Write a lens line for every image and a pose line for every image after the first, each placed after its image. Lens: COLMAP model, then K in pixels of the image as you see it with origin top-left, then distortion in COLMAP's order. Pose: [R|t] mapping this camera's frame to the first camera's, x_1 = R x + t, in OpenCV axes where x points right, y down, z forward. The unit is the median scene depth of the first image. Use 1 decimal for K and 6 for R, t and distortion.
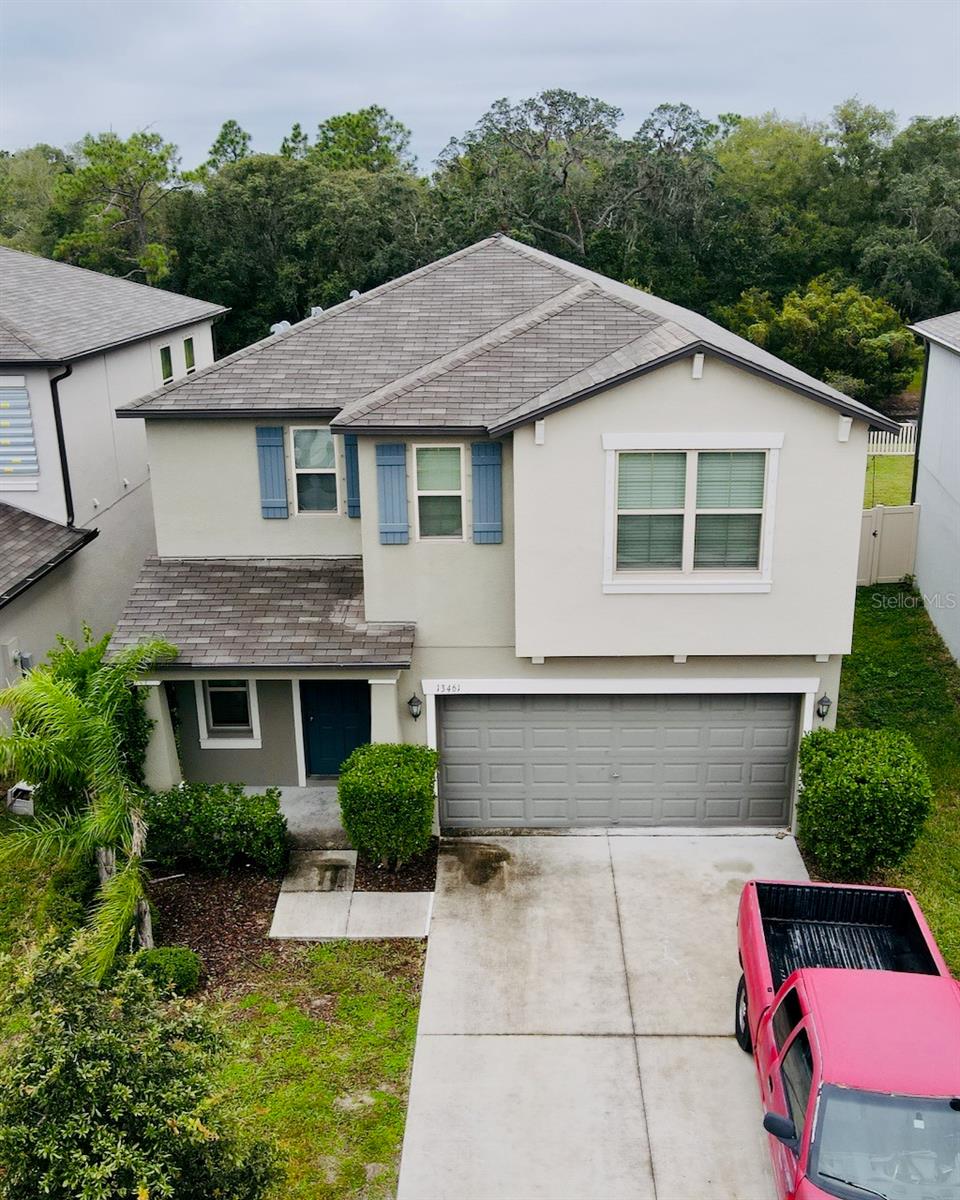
lens RADIAL K [[1231.4, 0, 506.5], [0, 1231.4, 608.5], [0, 0, 1]] dist [0.014478, 0.000000]
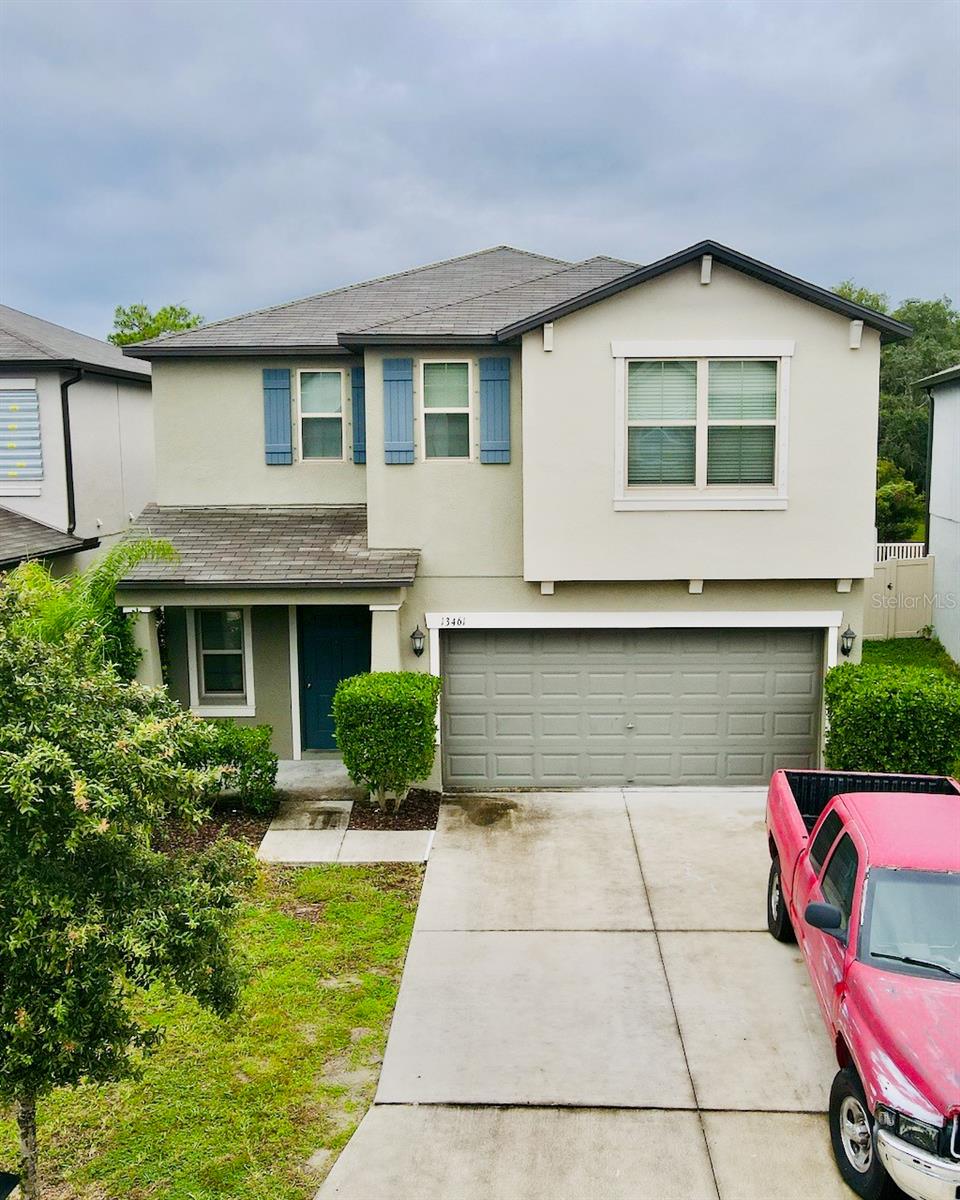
lens RADIAL K [[1231.4, 0, 519.2], [0, 1231.4, 584.1], [0, 0, 1]] dist [0.014478, 0.000000]
pose [[0.999997, 0.002055, 0.001552, 0.002355], [-0.001721, 0.981654, -0.190665, 0.227502], [-0.001916, 0.190661, 0.981654, 0.061858]]
